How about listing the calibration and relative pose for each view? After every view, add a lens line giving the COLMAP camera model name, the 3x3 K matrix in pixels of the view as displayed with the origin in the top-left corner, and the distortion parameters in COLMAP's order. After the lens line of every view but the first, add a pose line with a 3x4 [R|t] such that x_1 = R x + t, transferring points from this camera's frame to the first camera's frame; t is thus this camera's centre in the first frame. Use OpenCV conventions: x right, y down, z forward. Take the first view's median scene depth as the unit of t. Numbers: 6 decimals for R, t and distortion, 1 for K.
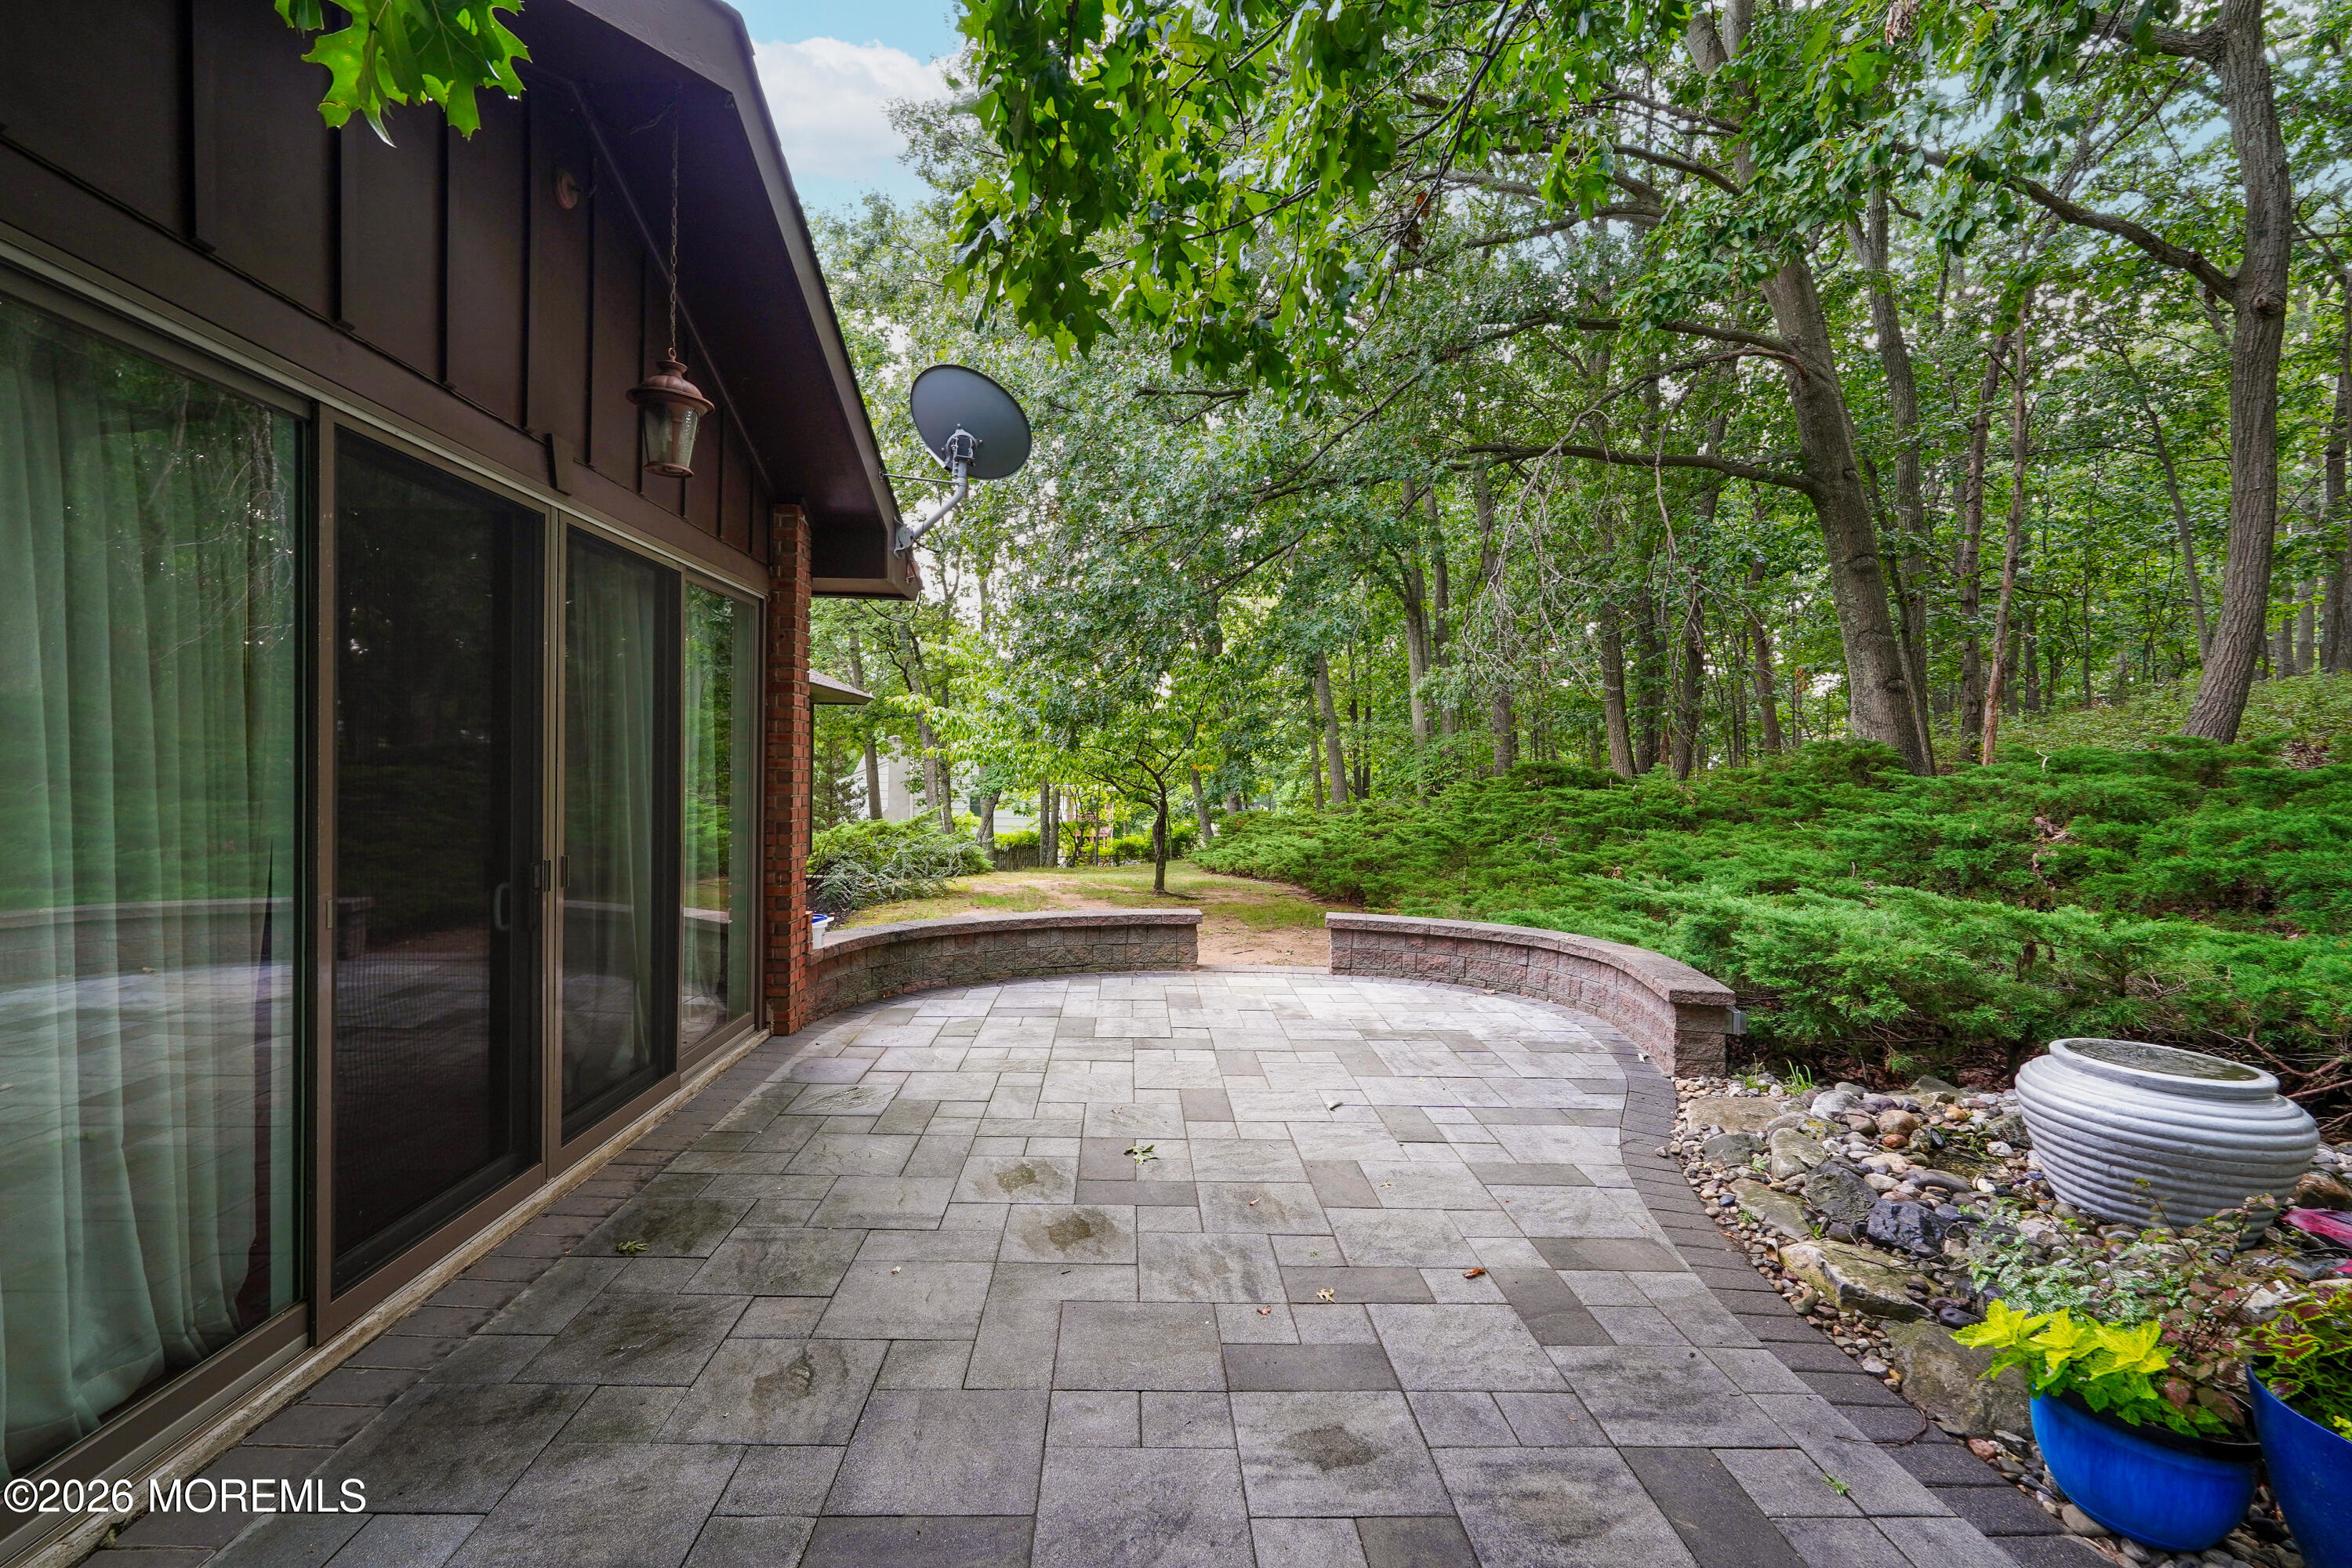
lens RADIAL K [[1046.5, 0, 1177.4], [0, 1046.5, 795.5], [0, 0, 1]] dist [-0.001393, 0.000334]
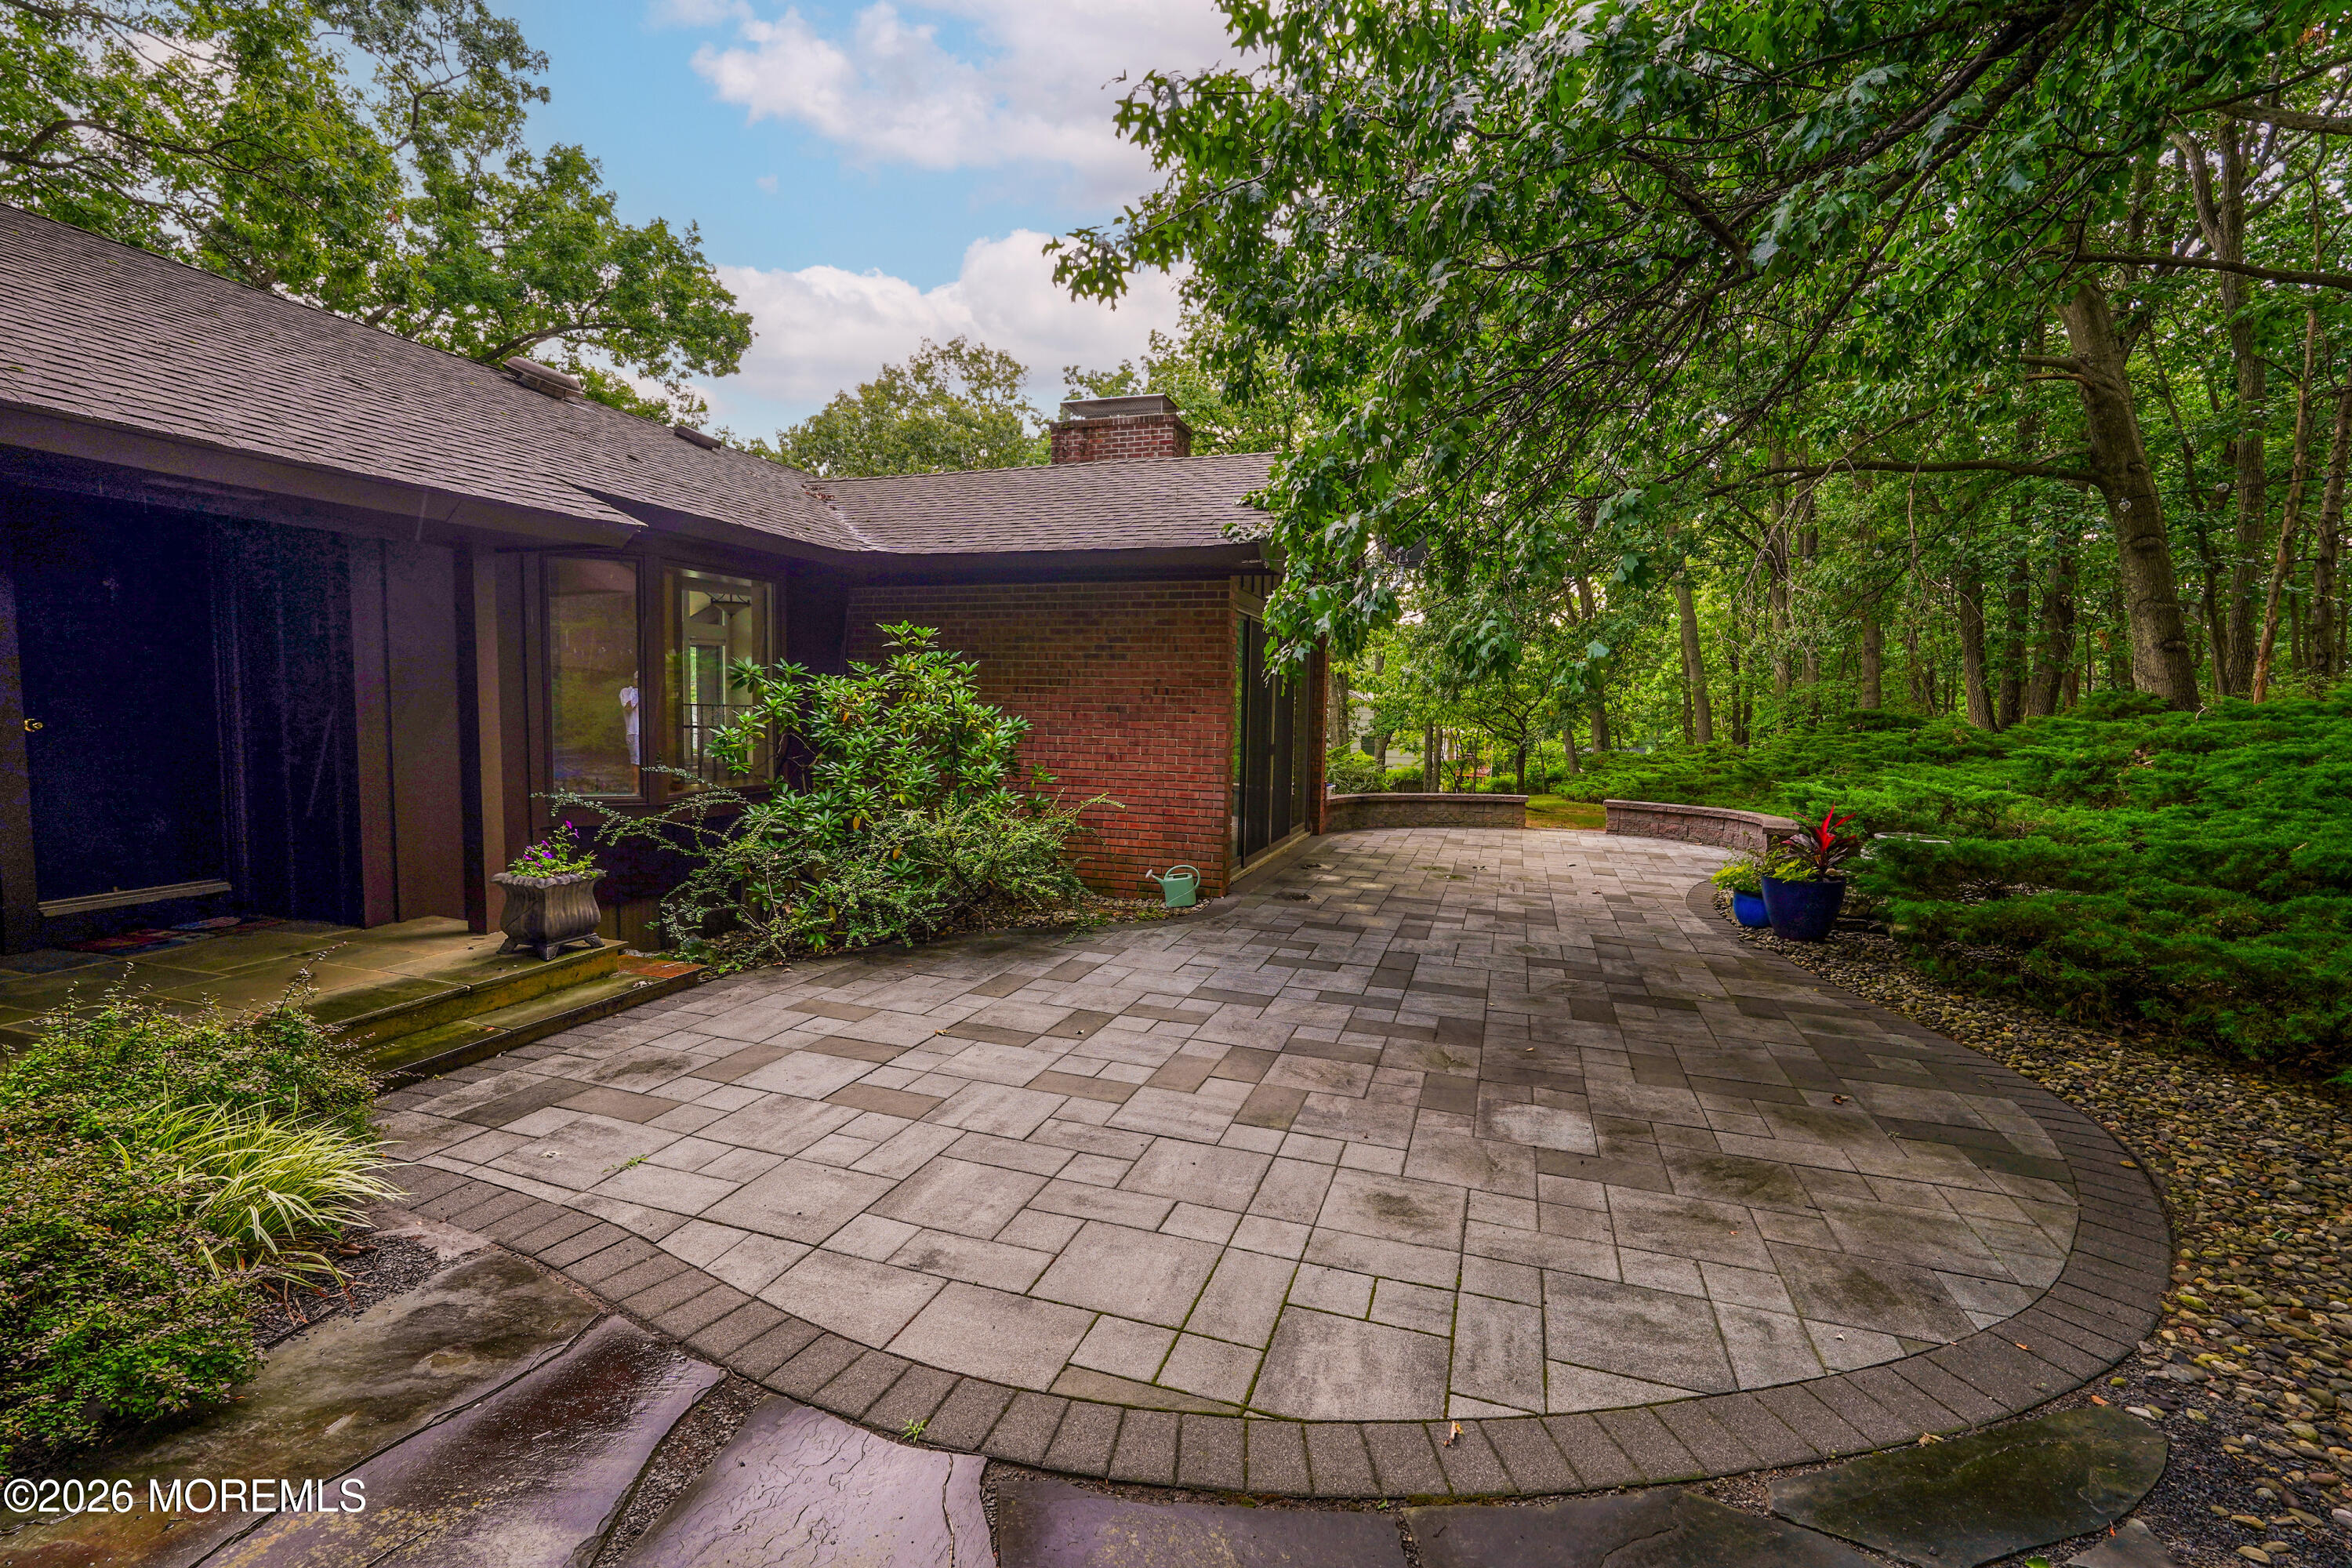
lens RADIAL K [[1046.5, 0, 1169.2], [0, 1046.5, 783.6], [0, 0, 1]] dist [-0.001393, 0.000334]
pose [[0.933996, 0.026729, -0.356282, 0.098991], [-0.011931, 0.998975, 0.043668, 0.023929], [0.357084, -0.036535, 0.933357, -0.993376]]
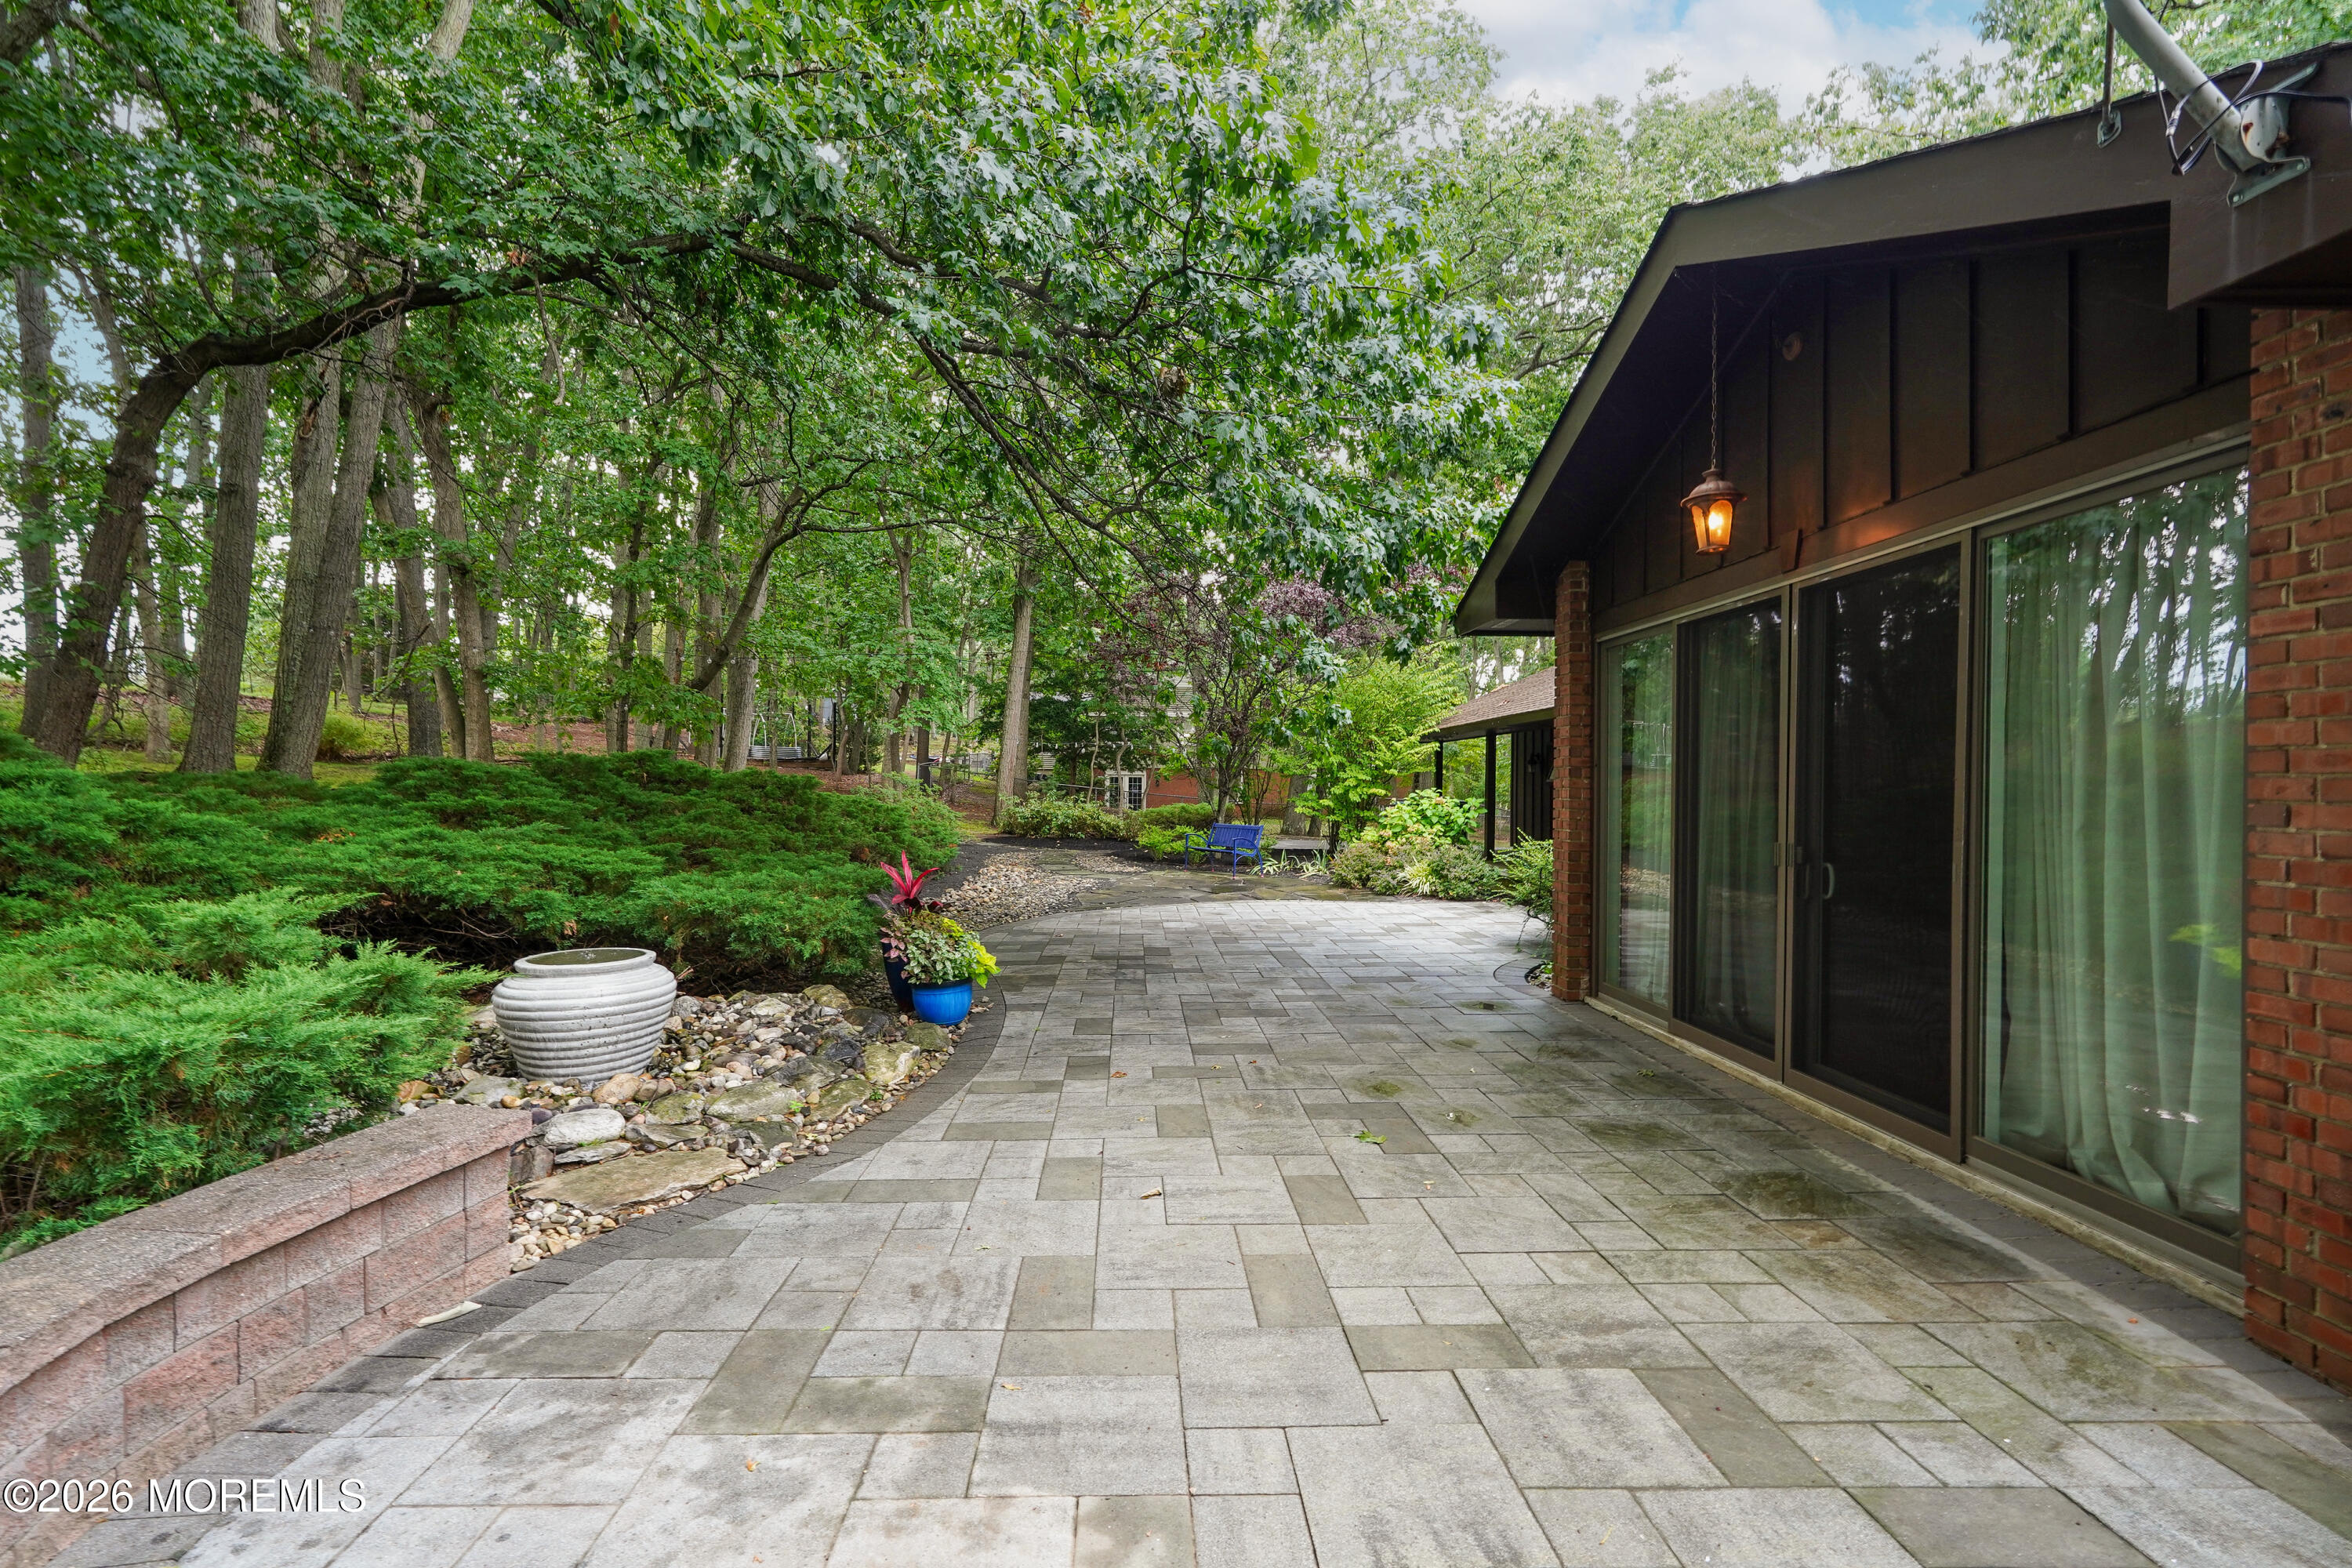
lens RADIAL K [[1046.5, 0, 1163.6], [0, 1046.5, 783.0], [0, 0, 1]] dist [-0.001393, 0.000334]
pose [[-0.999407, -0.031260, 0.014442, 0.102437], [-0.030923, 0.999256, 0.023042, -0.013981], [-0.015152, 0.022581, -0.999630, 1.271182]]
